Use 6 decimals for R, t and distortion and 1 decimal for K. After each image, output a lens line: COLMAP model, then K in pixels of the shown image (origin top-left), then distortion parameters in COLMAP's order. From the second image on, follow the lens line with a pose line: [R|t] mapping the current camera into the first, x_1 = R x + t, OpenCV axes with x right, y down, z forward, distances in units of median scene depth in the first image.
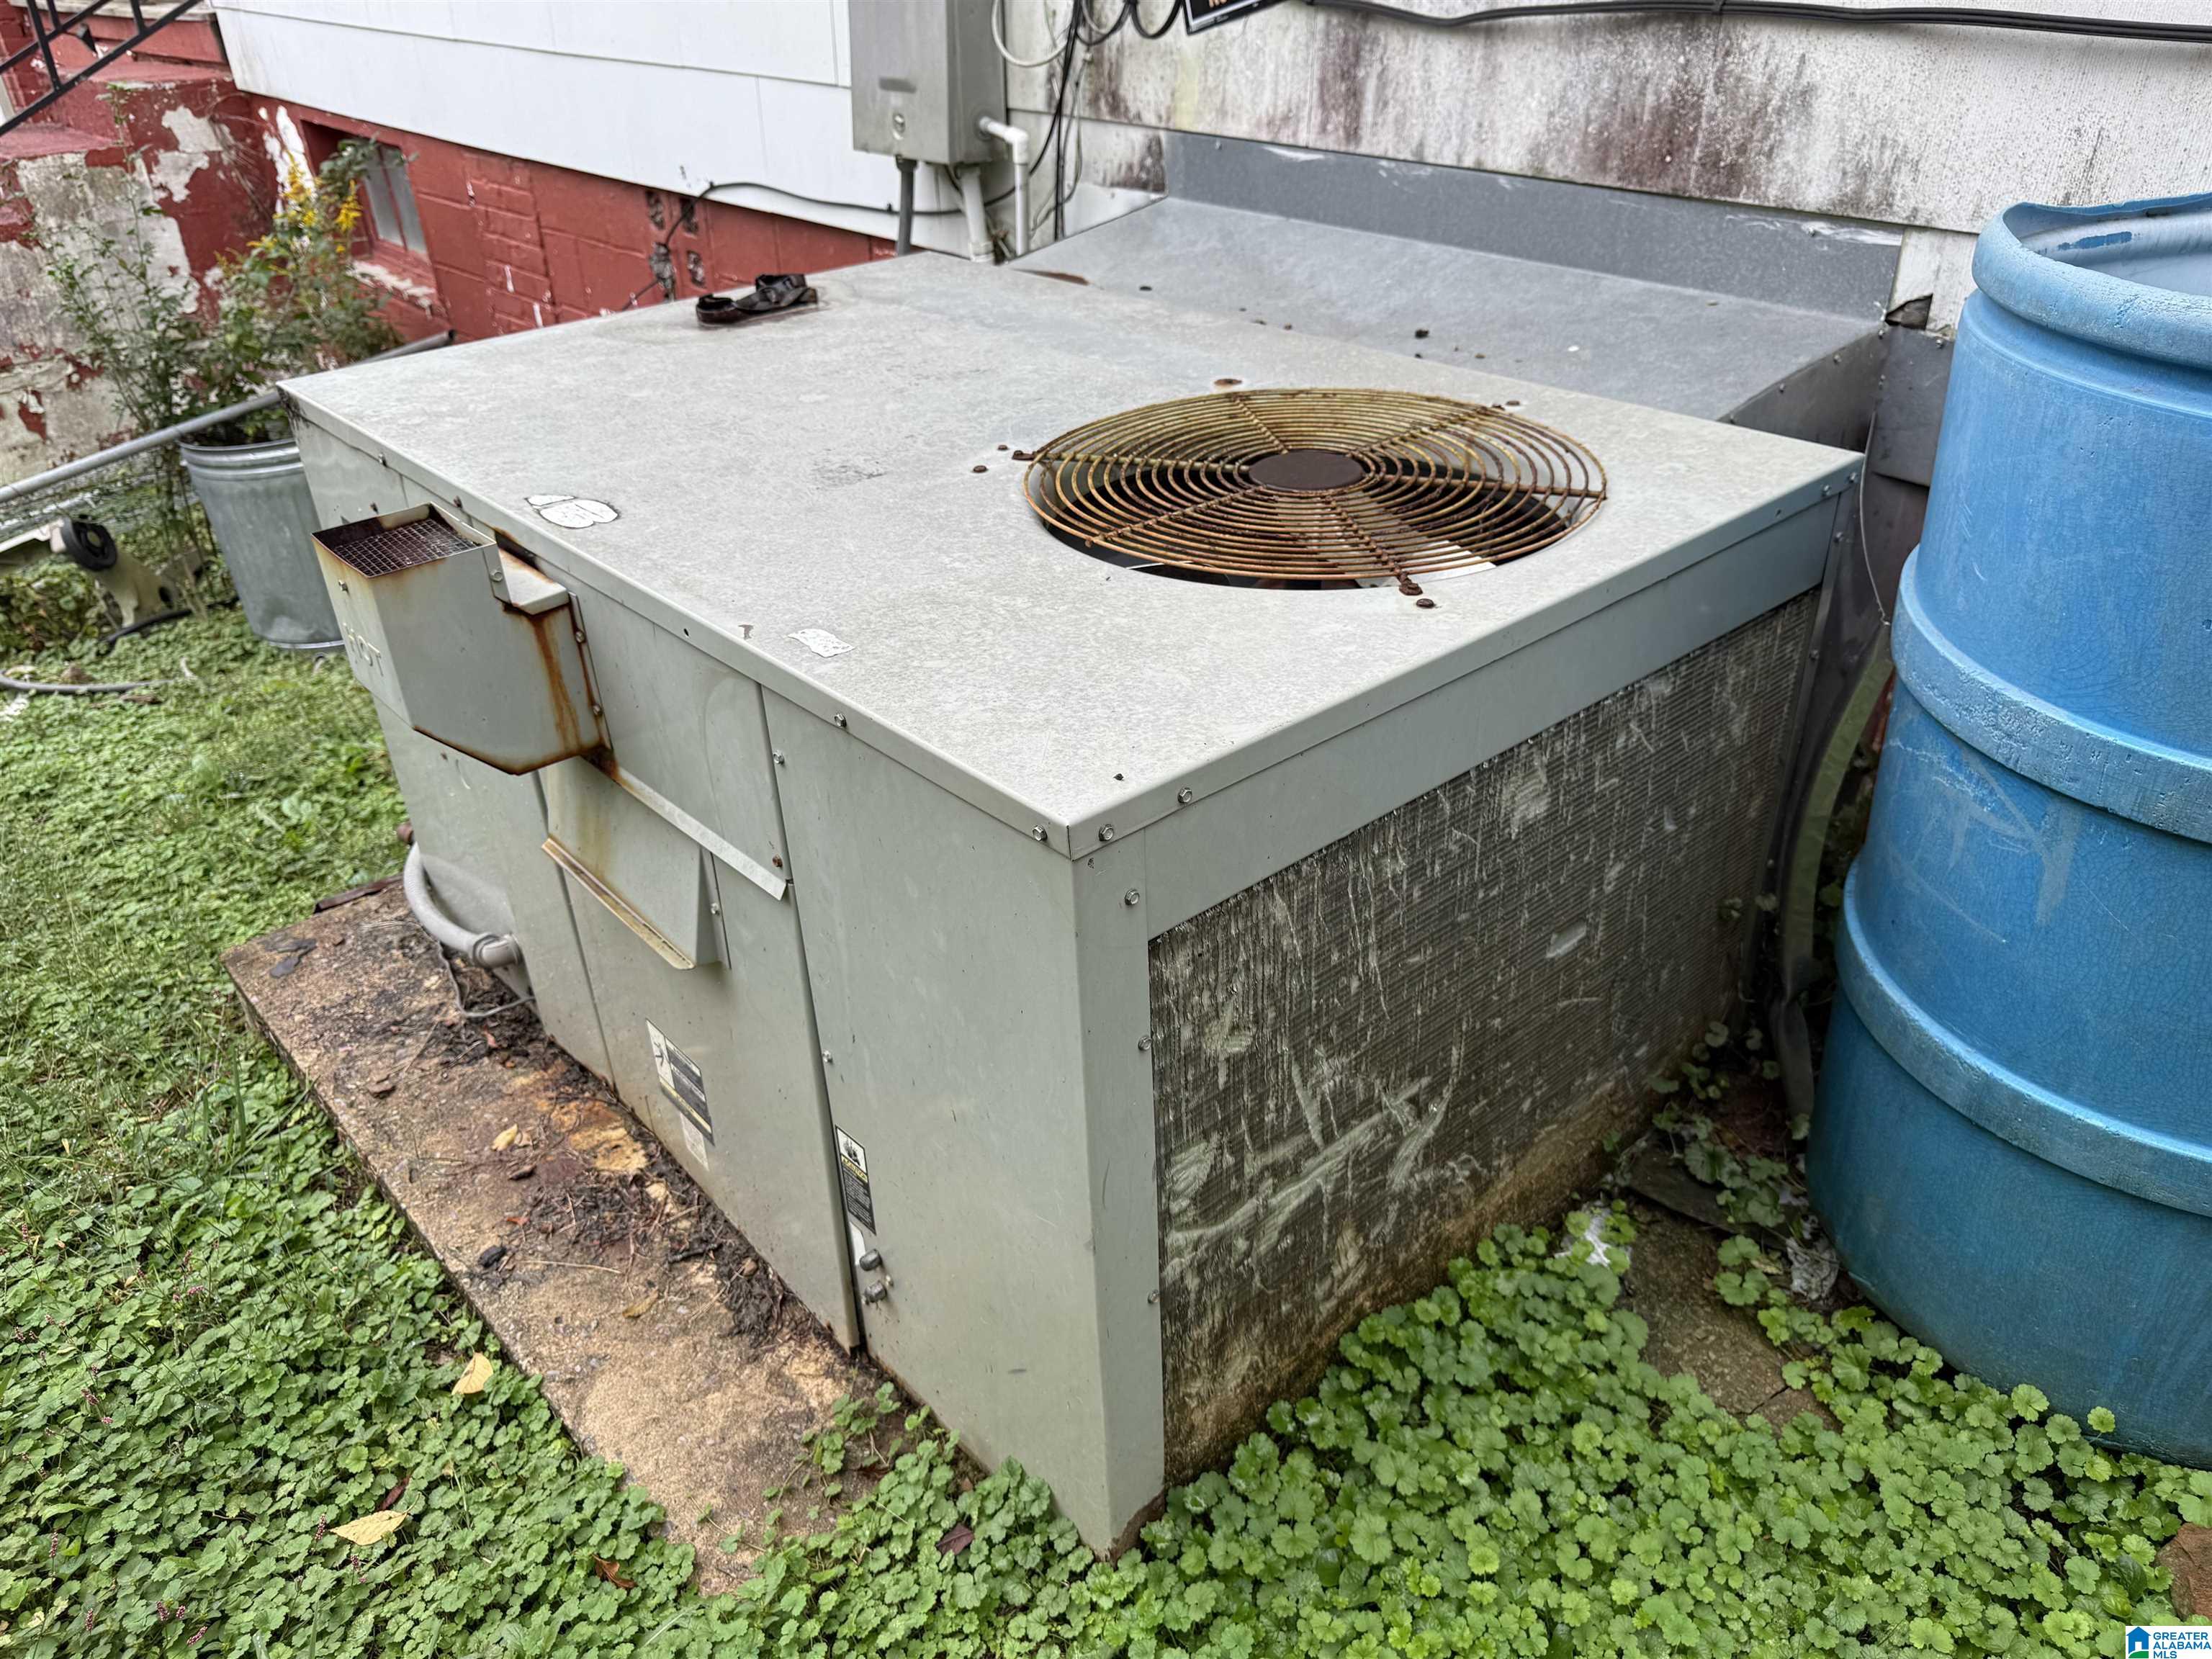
lens RADIAL K [[1562.3, 0, 1105.4], [0, 1562.3, 826.5], [0, 0, 1]] dist [0.056331, -0.080169]
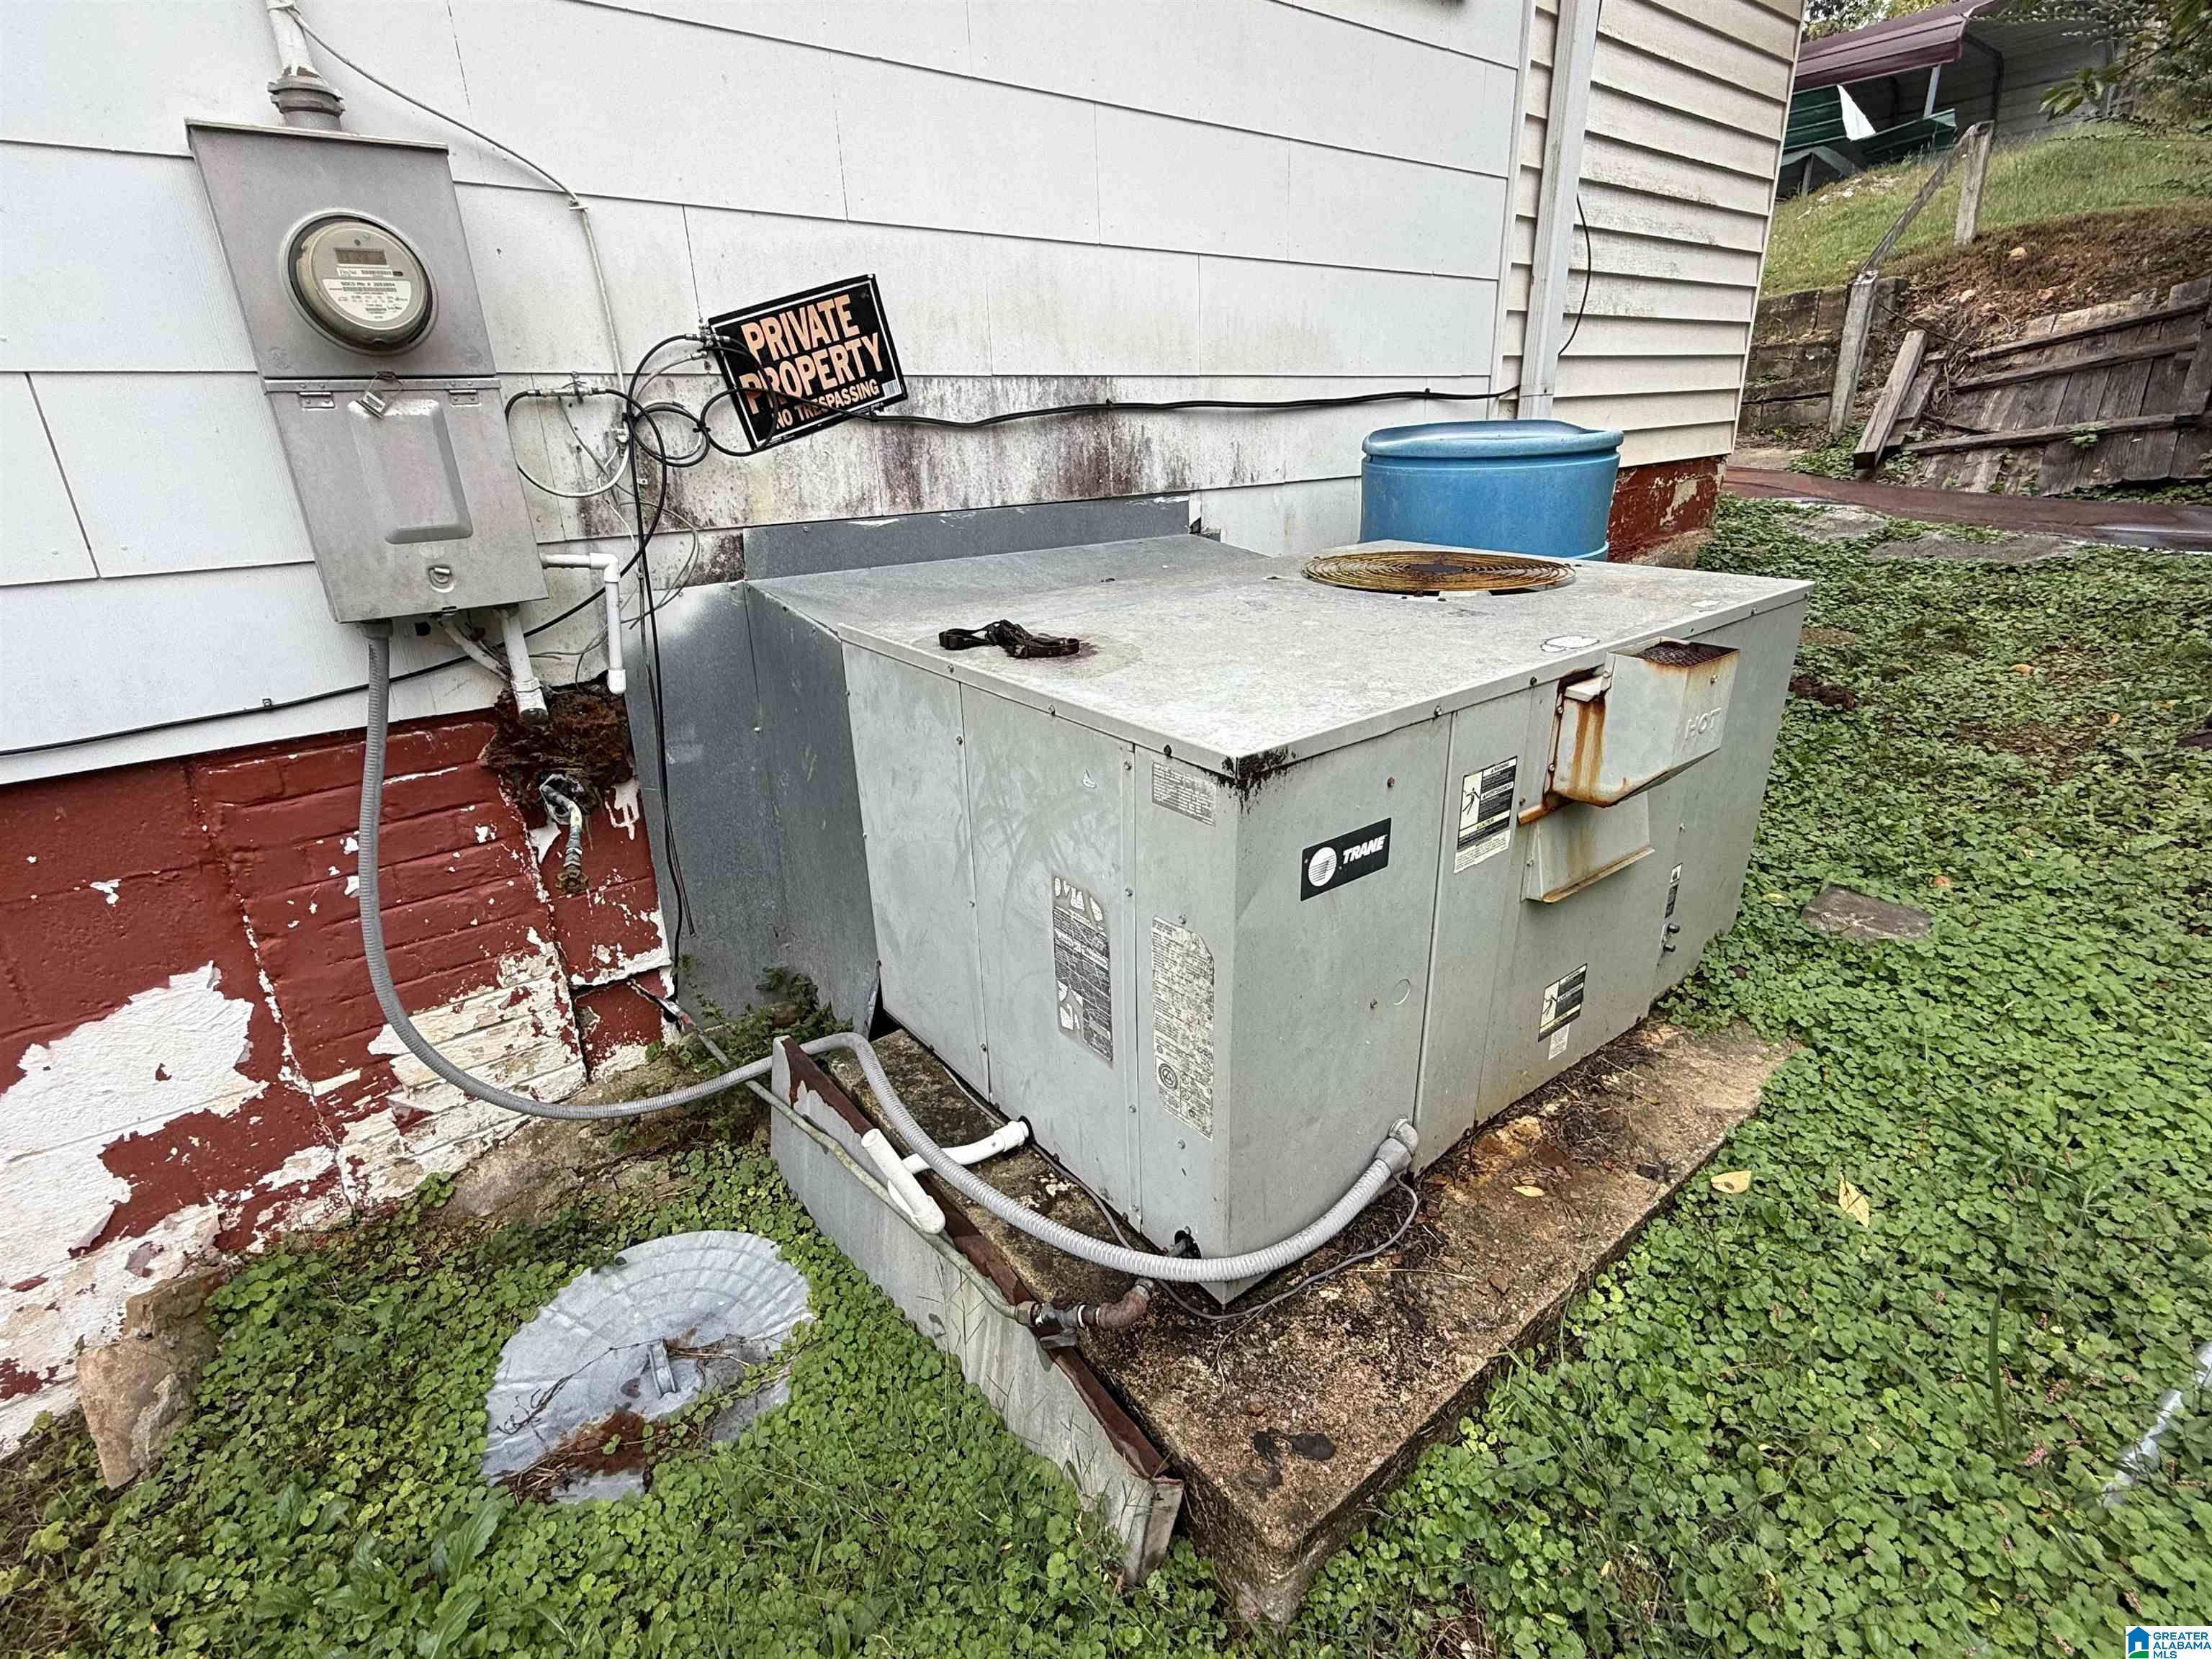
lens RADIAL K [[1058.4, 0, 1105.1], [0, 1058.4, 841.4], [0, 0, 1]] dist [0.000224, -0.000481]
pose [[0.062587, -0.350376, 0.934516, -0.940029], [0.541752, 0.798323, 0.263031, -0.369791], [-0.838205, 0.489813, 0.239781, 0.812909]]
